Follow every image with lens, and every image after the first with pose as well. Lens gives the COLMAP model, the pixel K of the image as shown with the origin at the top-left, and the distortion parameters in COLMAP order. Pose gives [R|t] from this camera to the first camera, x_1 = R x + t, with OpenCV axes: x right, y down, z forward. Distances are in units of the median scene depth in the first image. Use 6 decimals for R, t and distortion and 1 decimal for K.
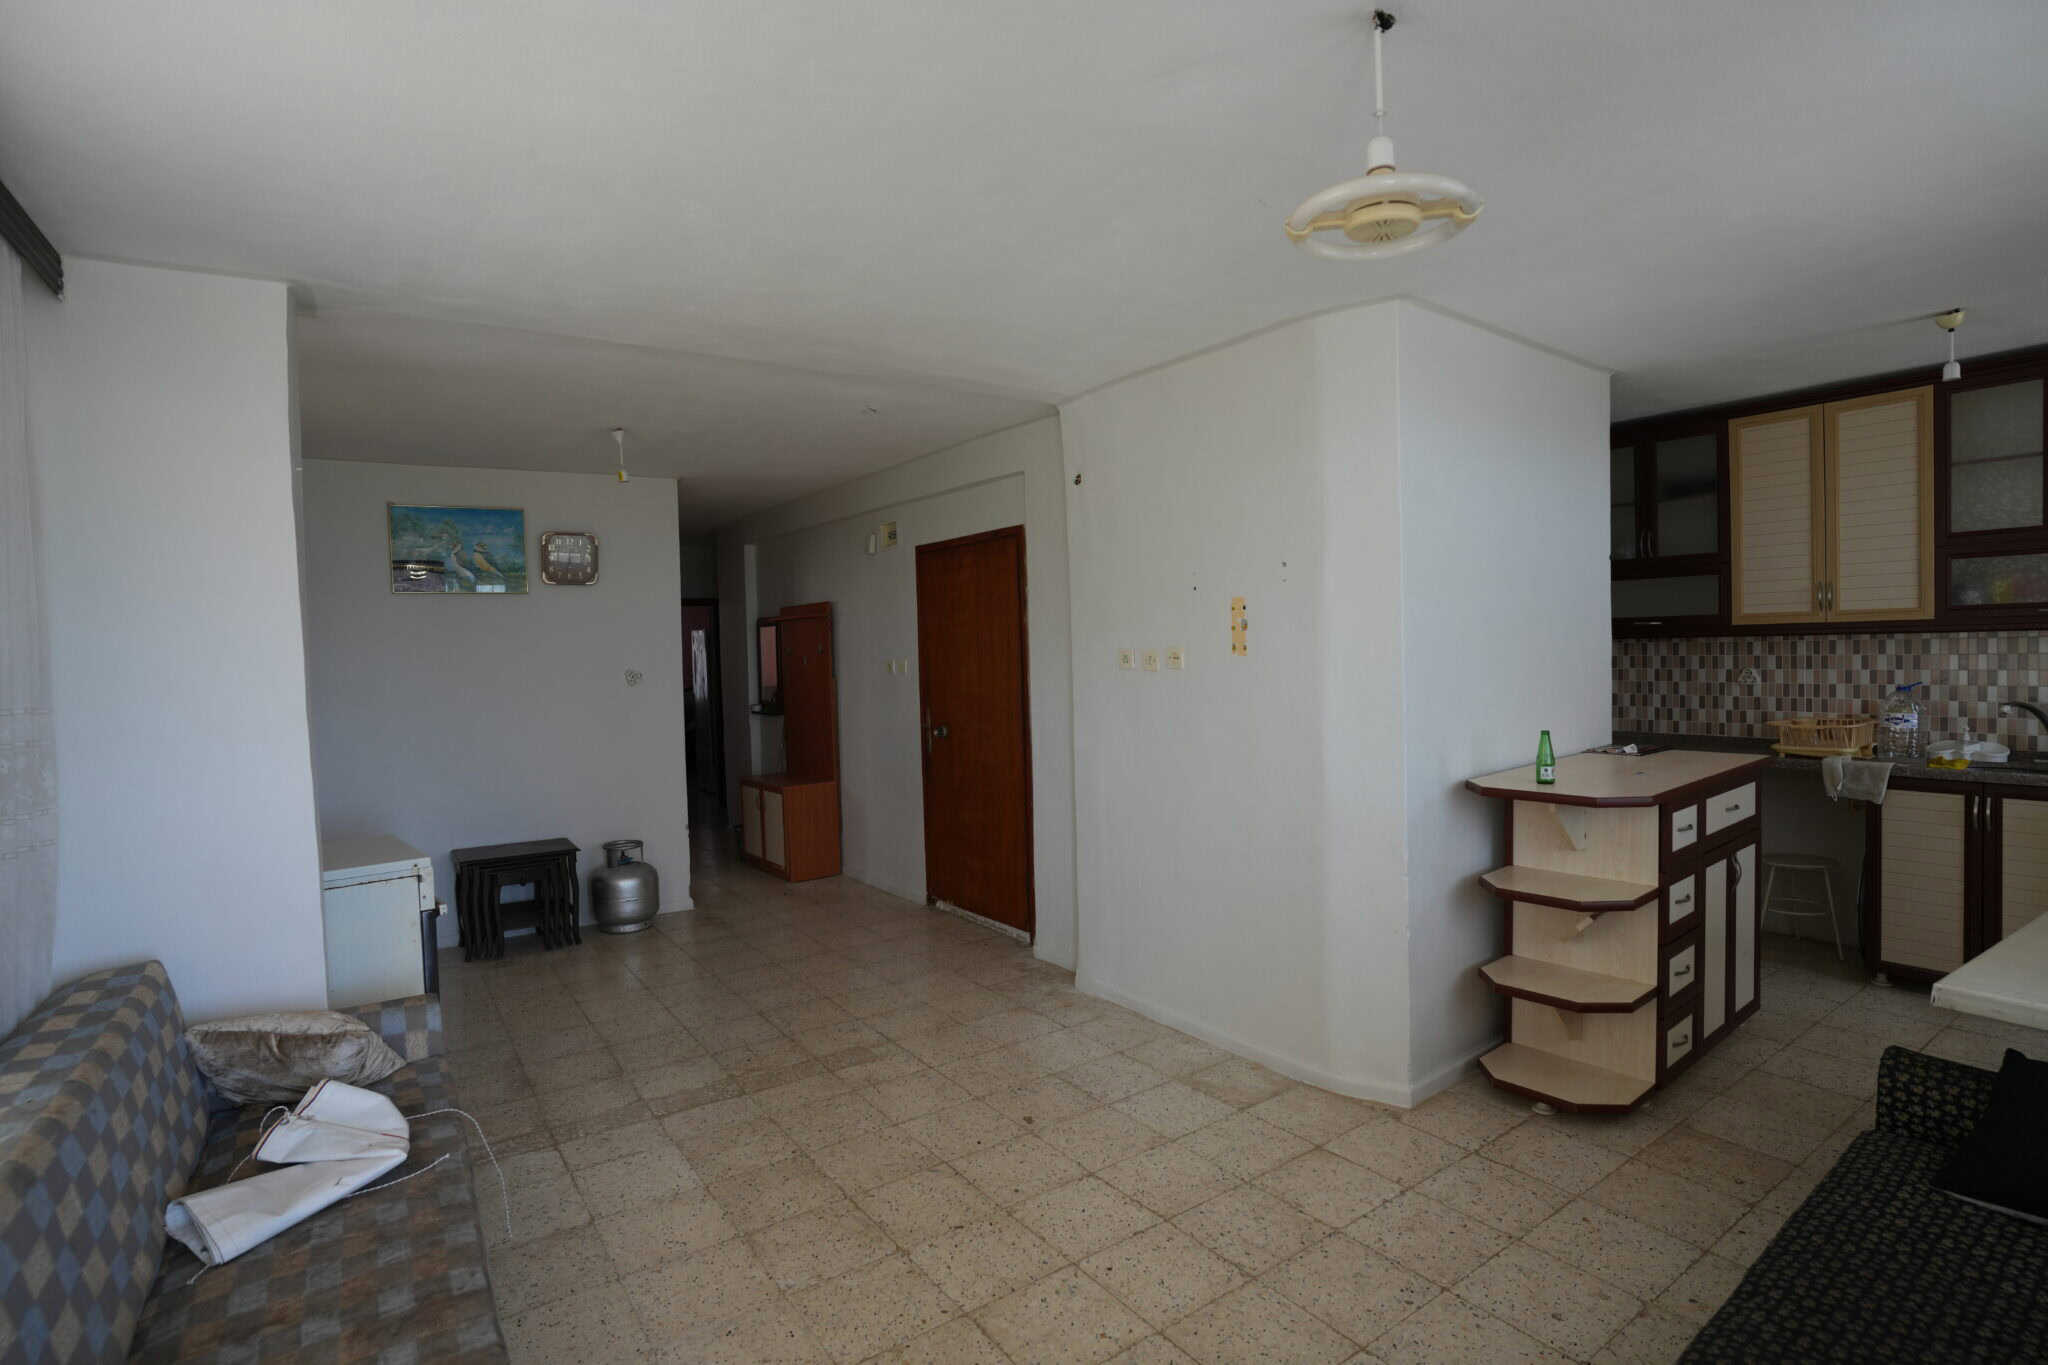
lens RADIAL K [[998.8, 0, 1024.0], [0, 998.8, 682.5], [0, 0, 1]] dist [-0.075665, 0.034479]
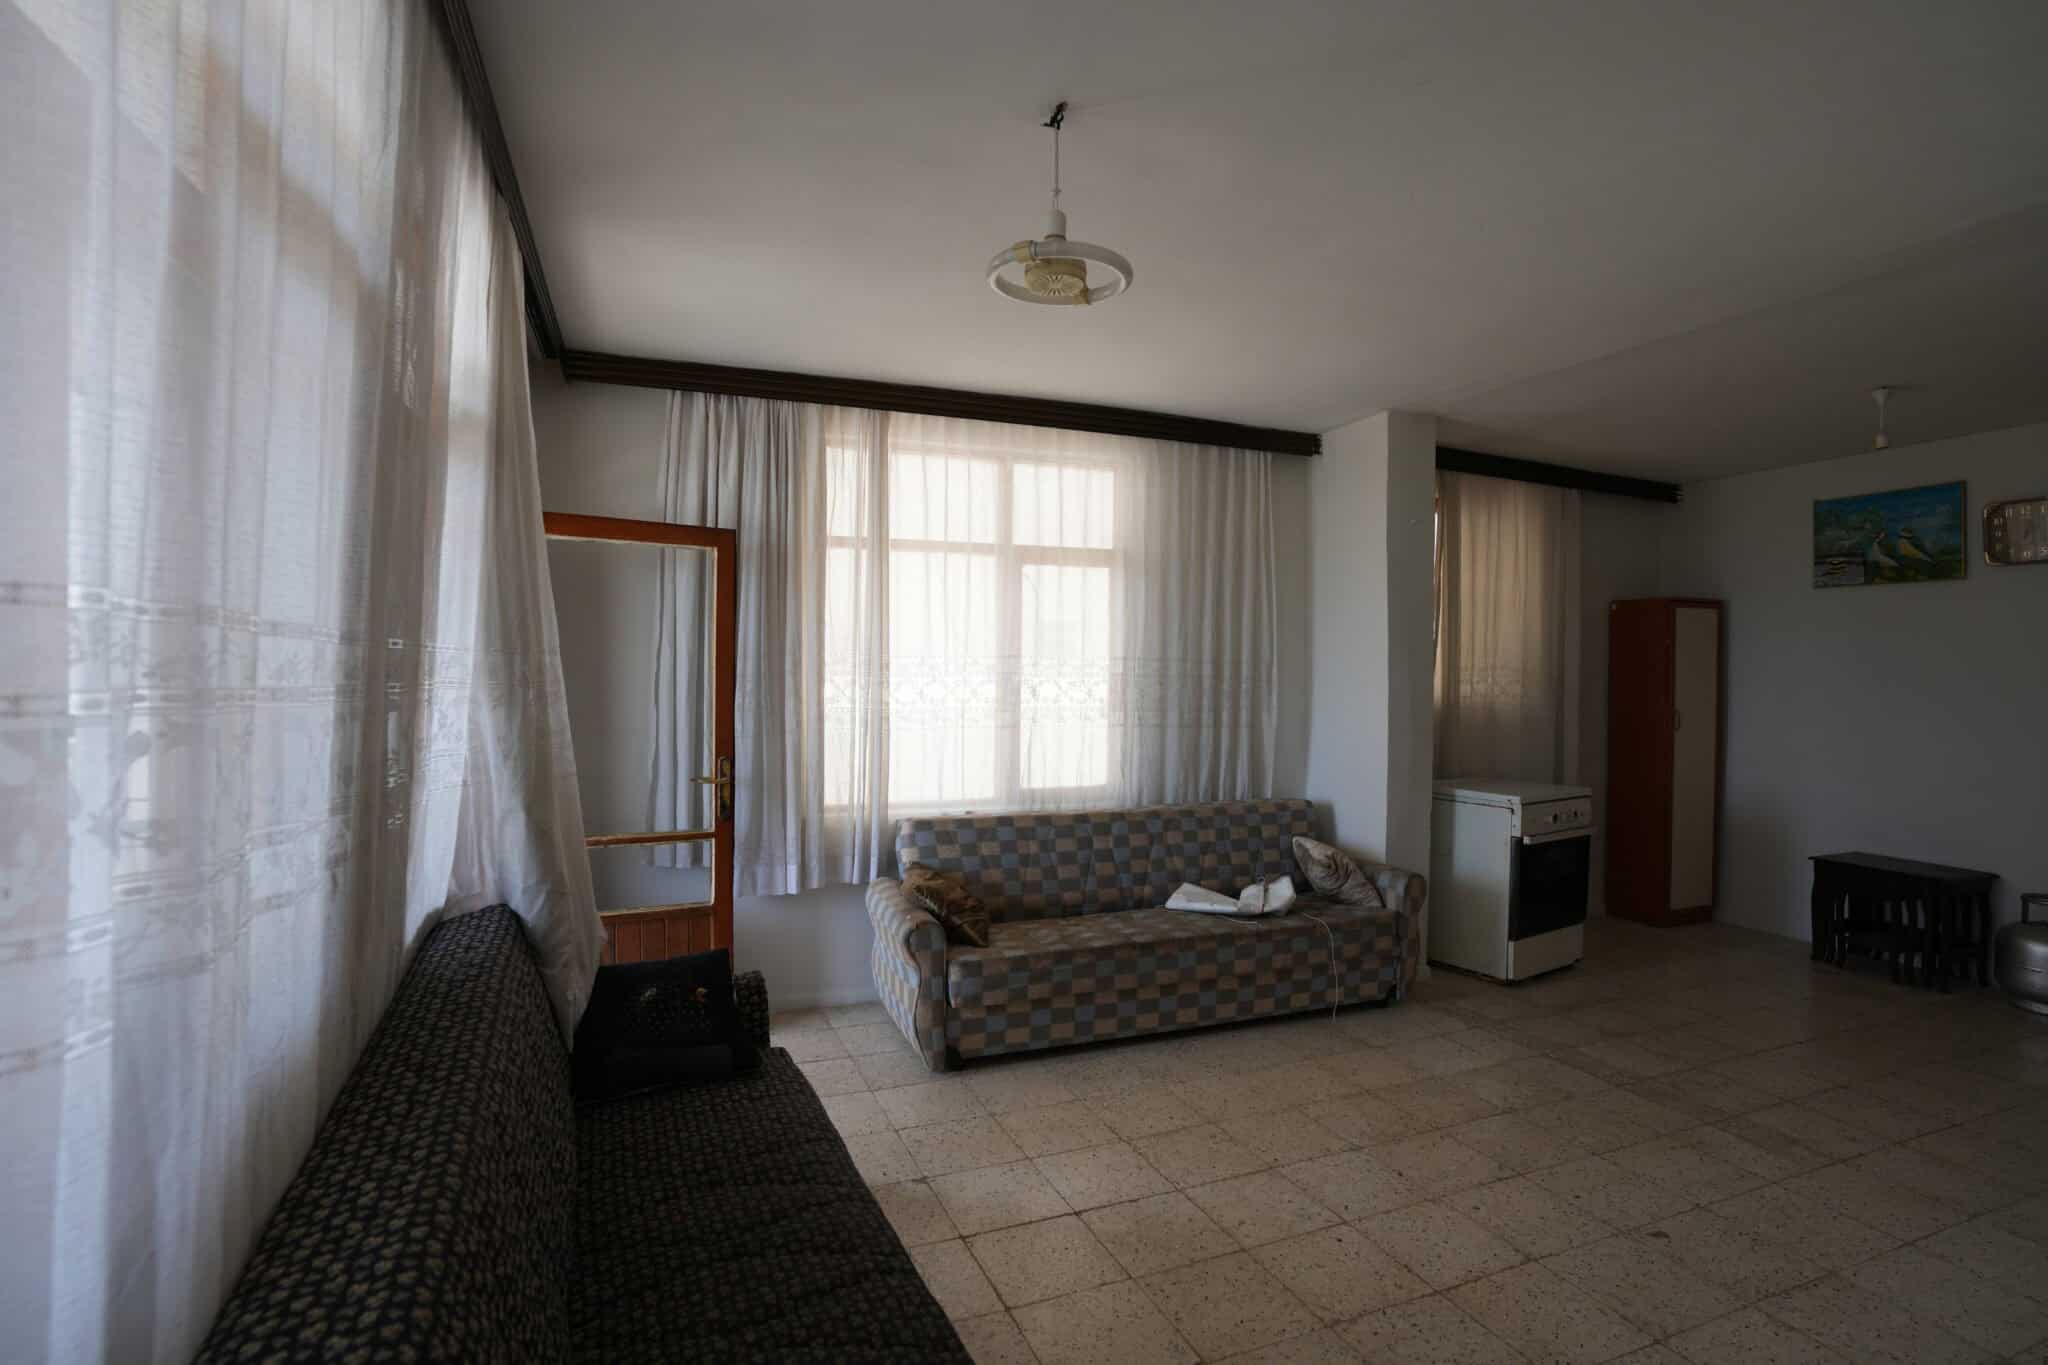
lens RADIAL K [[998.8, 0, 1024.0], [0, 998.8, 682.5], [0, 0, 1]] dist [-0.075665, 0.034479]
pose [[-0.217069, 0.035975, -0.975493, 0.604470], [-0.040335, 0.998137, 0.045785, -0.006096], [0.975323, 0.049285, -0.215213, 0.466546]]
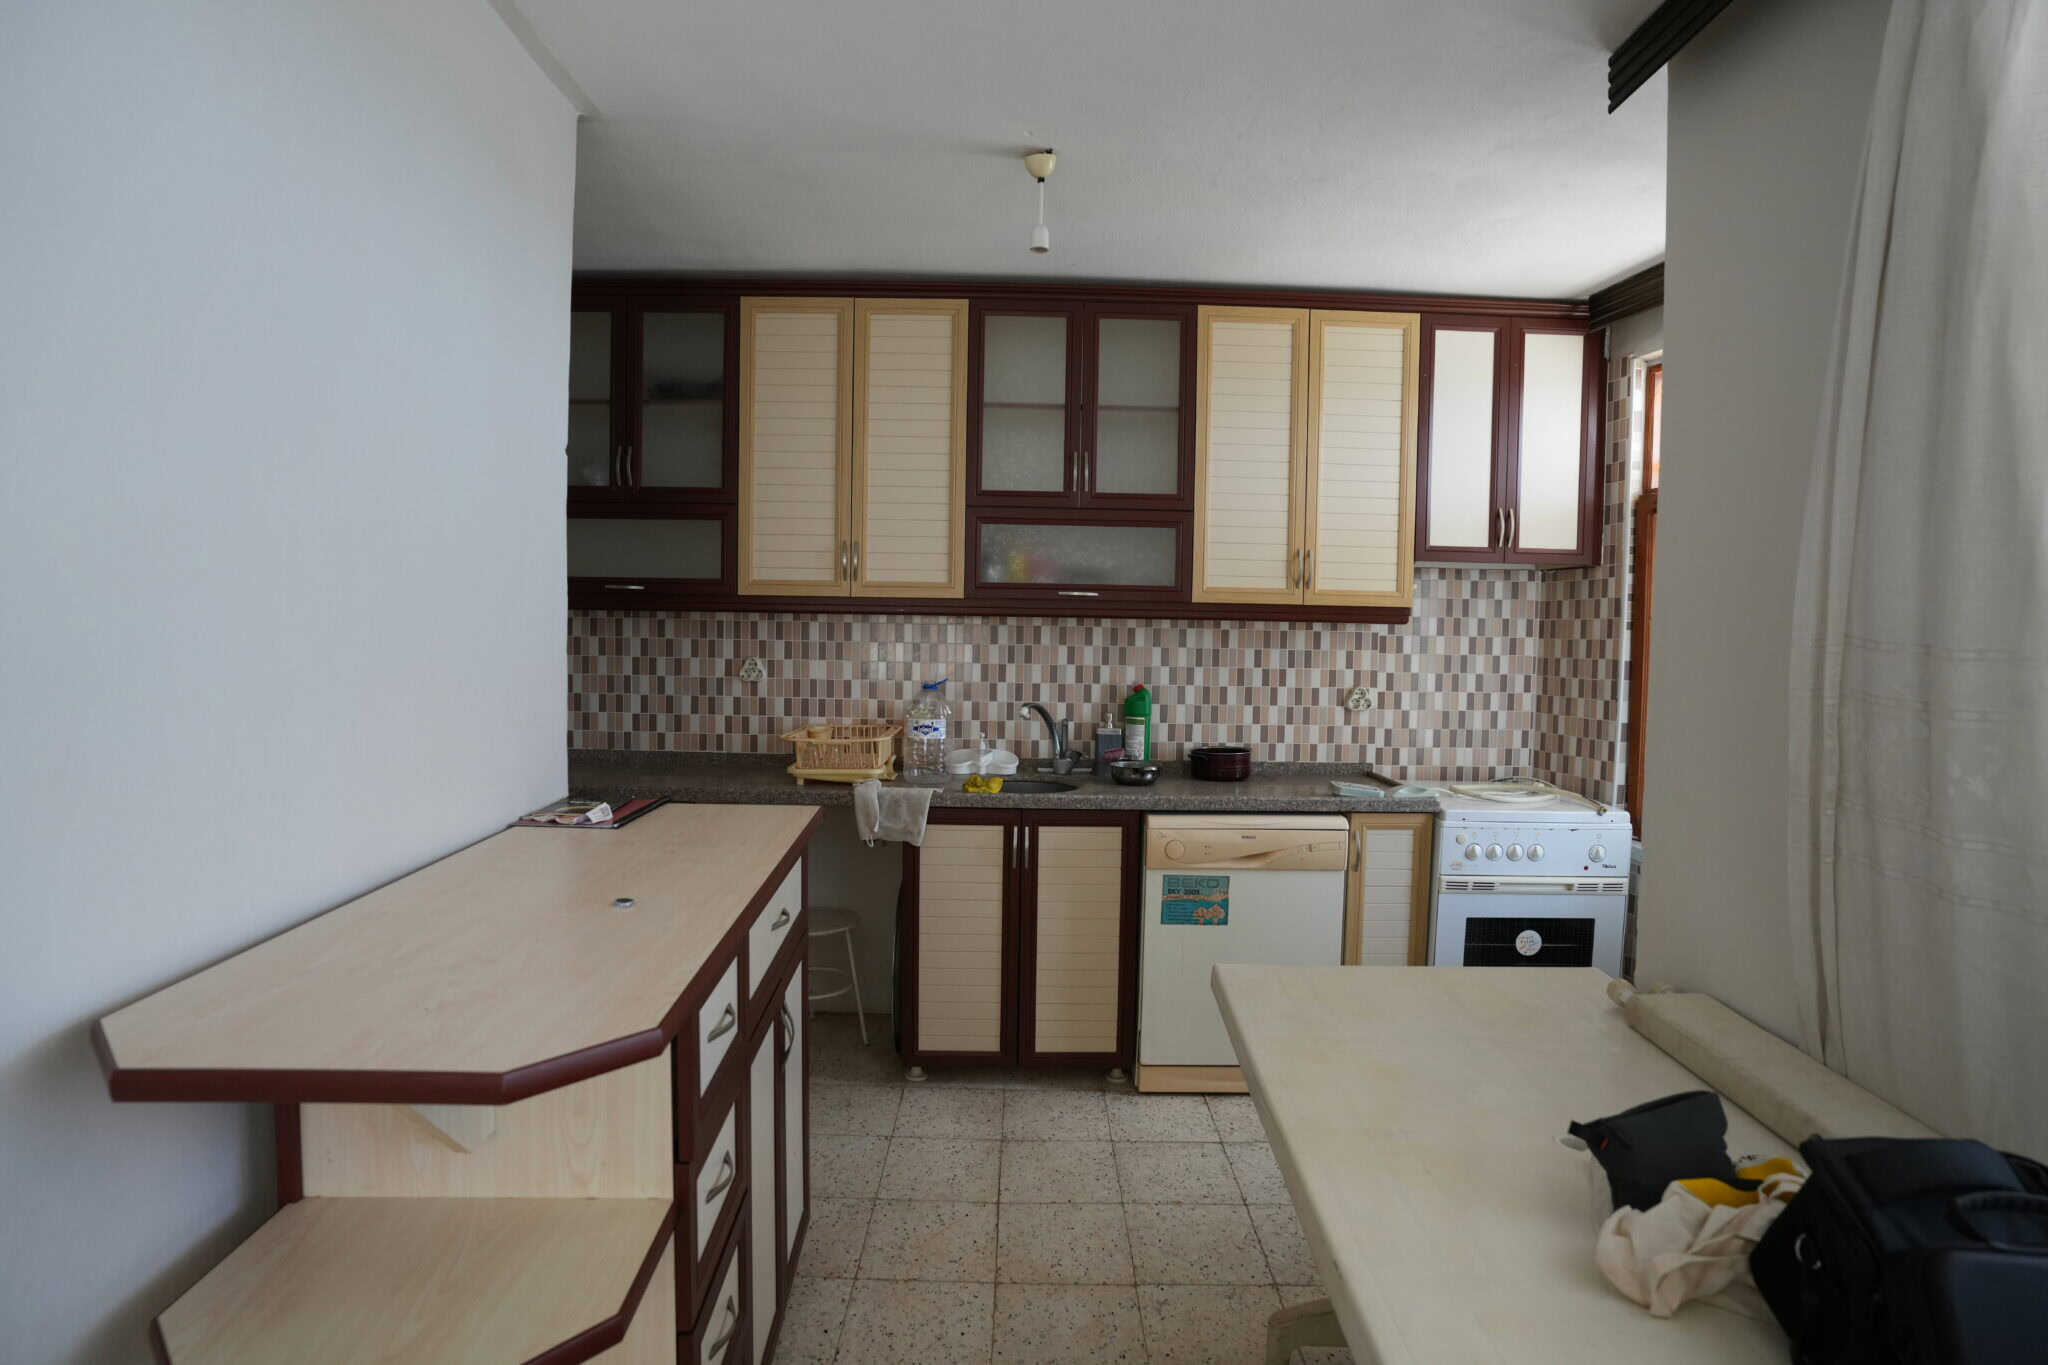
lens RADIAL K [[991.8, 0, 1024.0], [0, 991.8, 682.5], [0, 0, 1]] dist [-0.084581, 0.000103]
pose [[0.568988, -0.007903, 0.822308, 0.282205], [-0.005745, 0.999891, 0.013585, -0.008065], [-0.822326, -0.012454, 0.568880, 0.451149]]
